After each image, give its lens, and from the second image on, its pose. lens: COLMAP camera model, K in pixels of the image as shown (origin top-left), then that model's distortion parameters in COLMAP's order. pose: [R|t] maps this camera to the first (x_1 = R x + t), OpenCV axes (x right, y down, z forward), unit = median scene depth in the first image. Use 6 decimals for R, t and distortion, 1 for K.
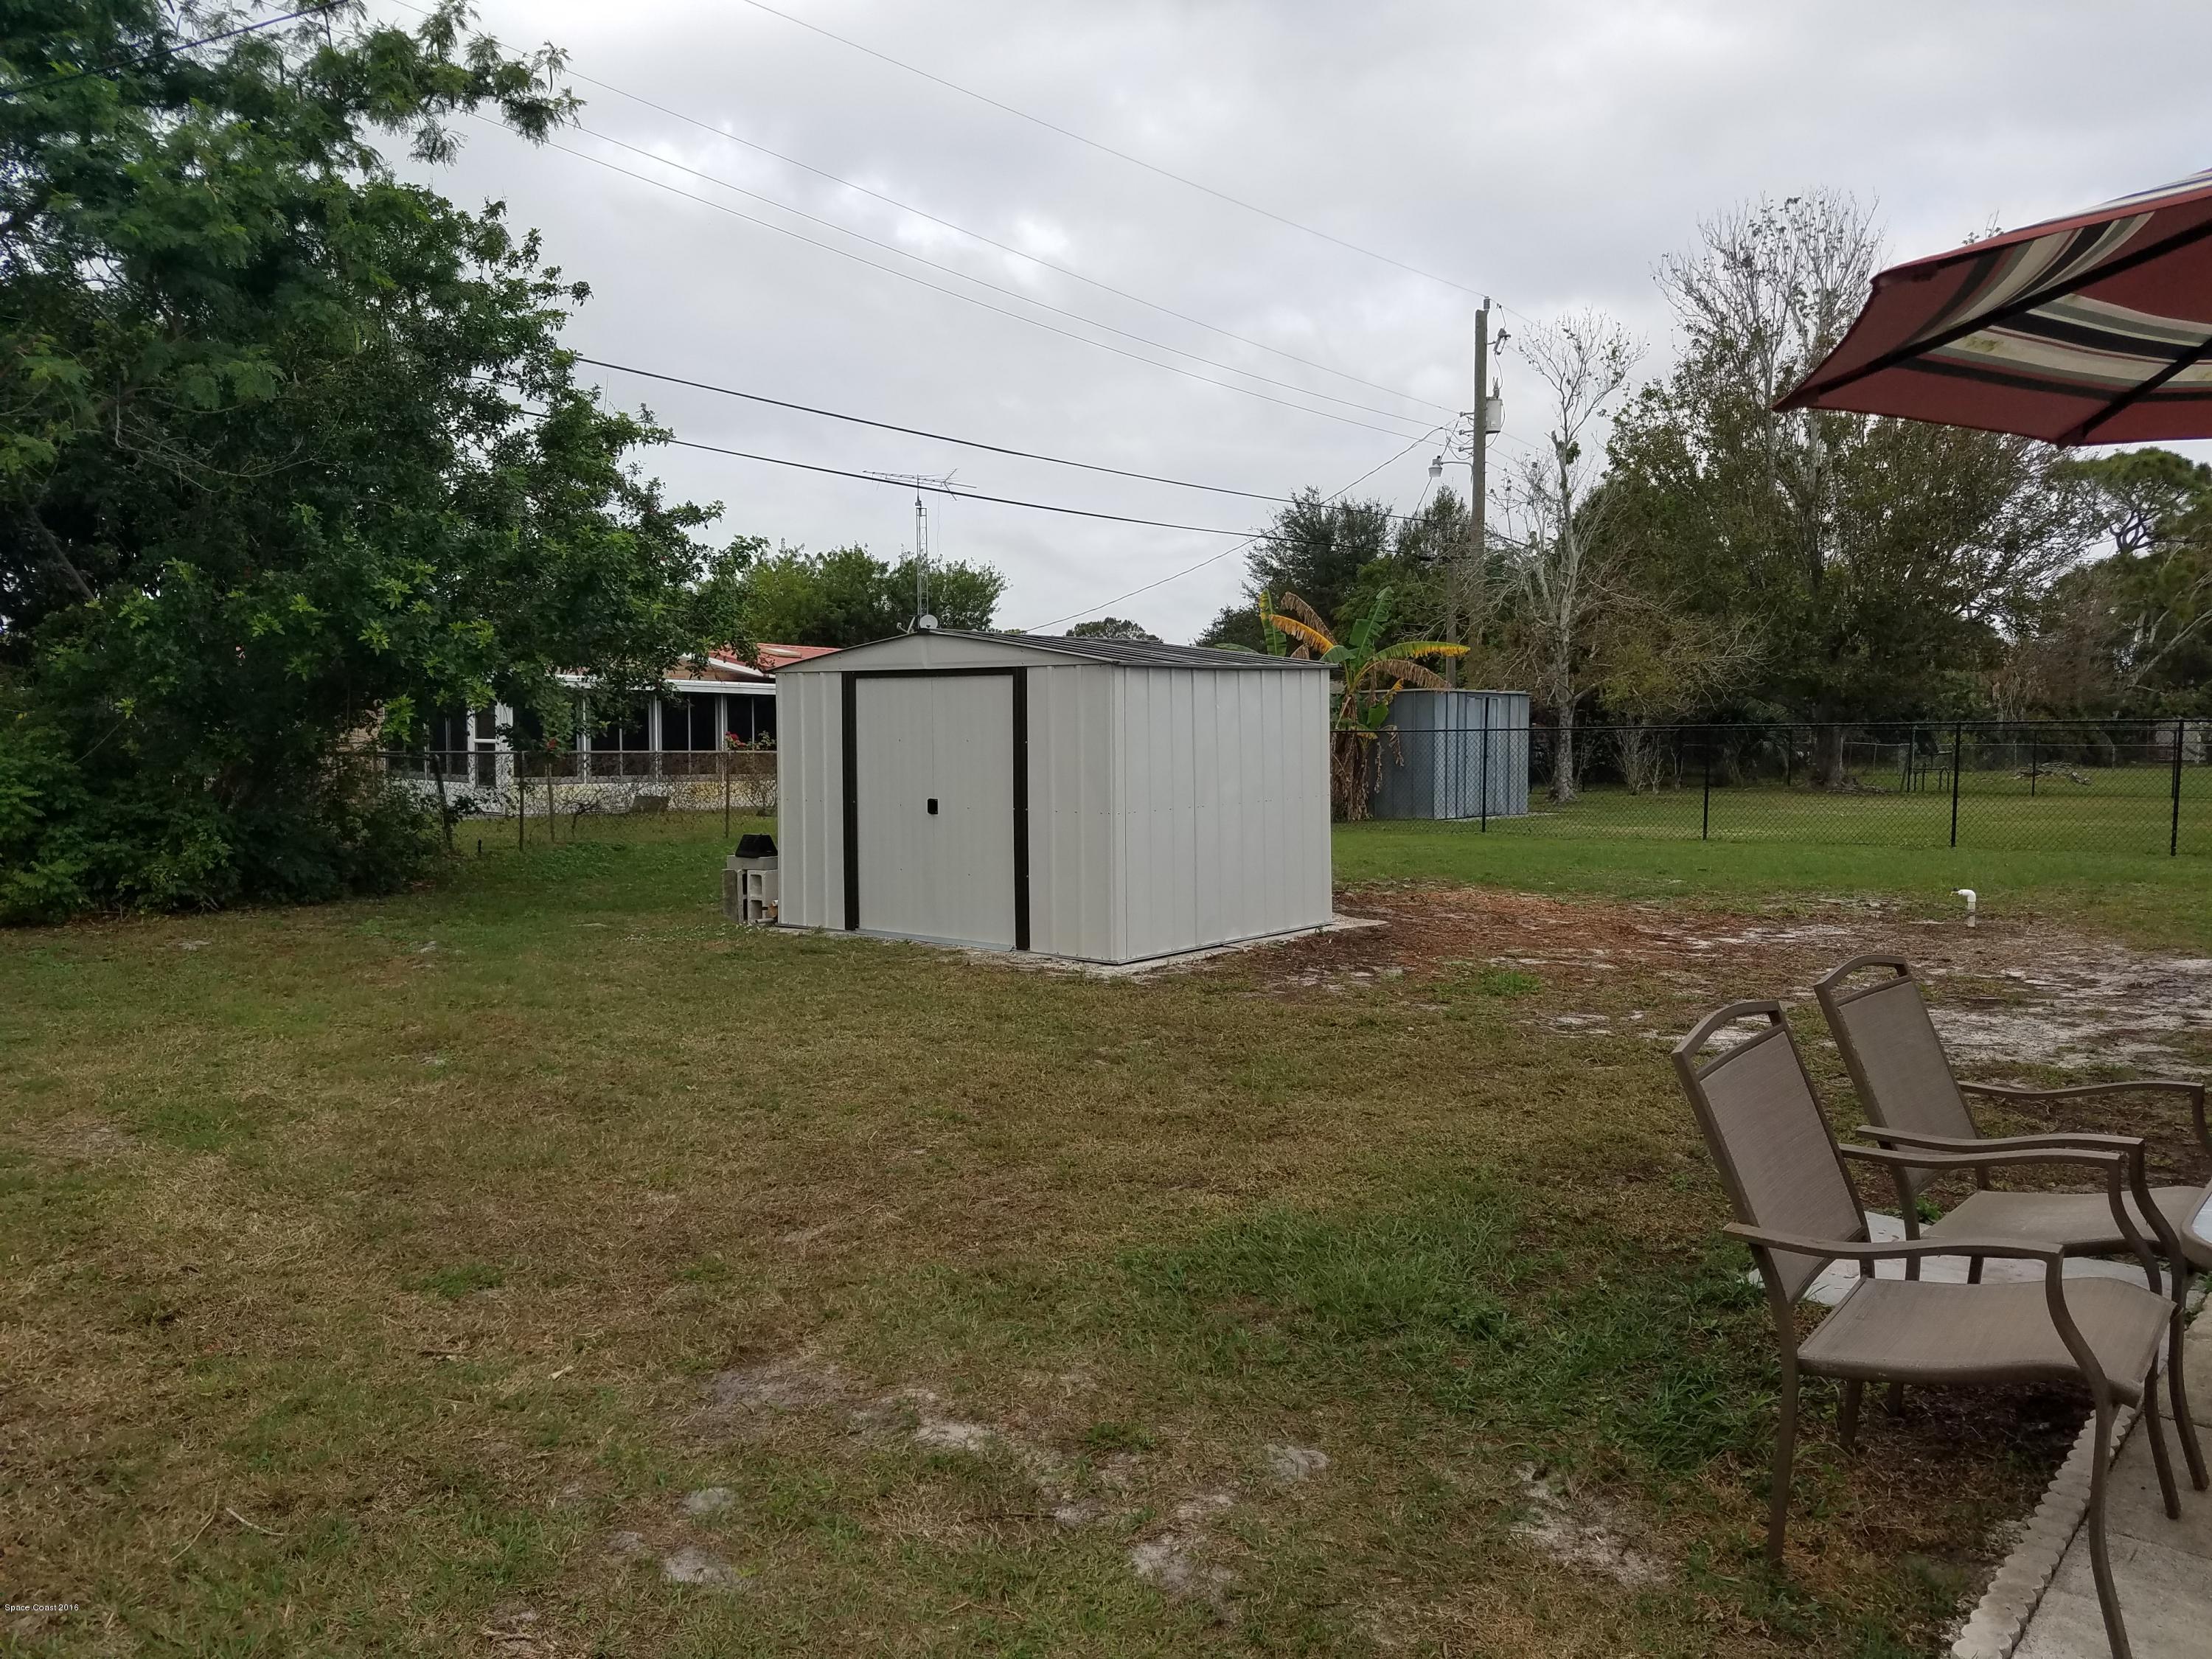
lens RADIAL K [[1674.2, 0, 1105.5], [0, 1674.2, 835.7], [0, 0, 1]] dist [0.215954, -0.331498]
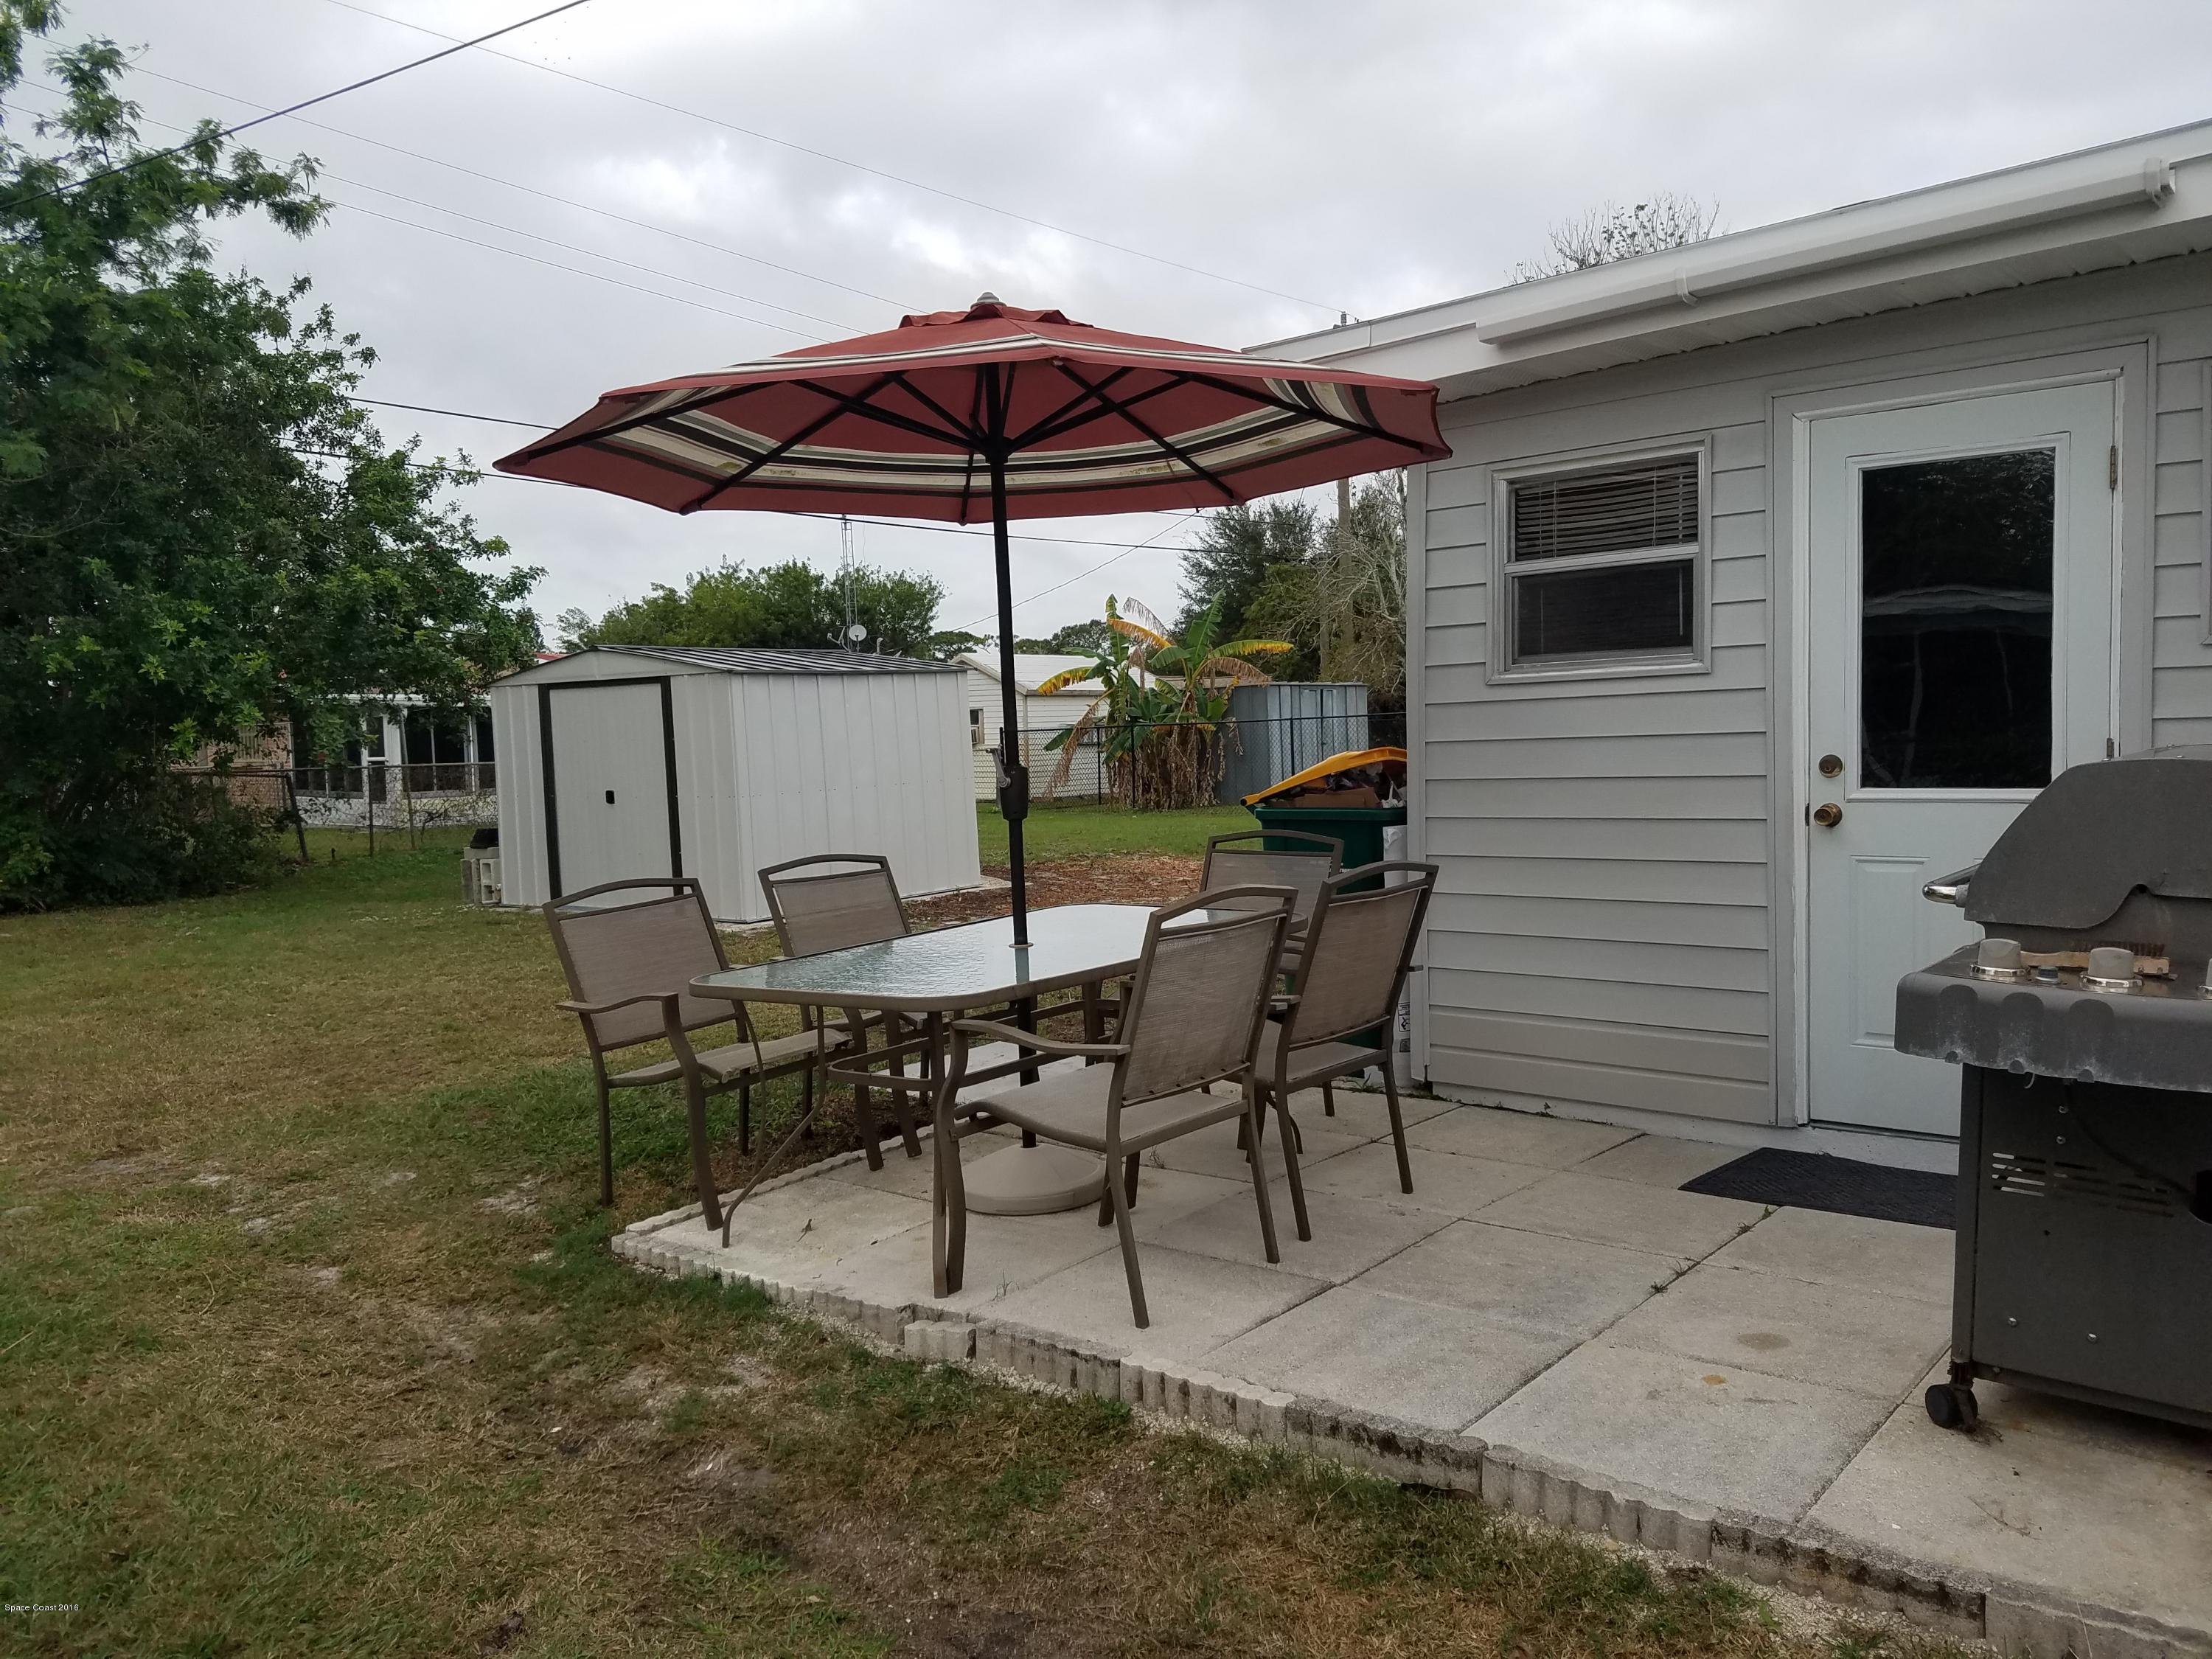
lens RADIAL K [[1657.2, 0, 1144.3], [0, 1657.2, 850.8], [0, 0, 1]] dist [0.088179, -0.130447]
pose [[0.998960, -0.034726, 0.029542, 0.191241], [0.034436, 0.999354, 0.010262, 0.016857], [-0.029879, -0.009234, 0.999511, -0.144991]]
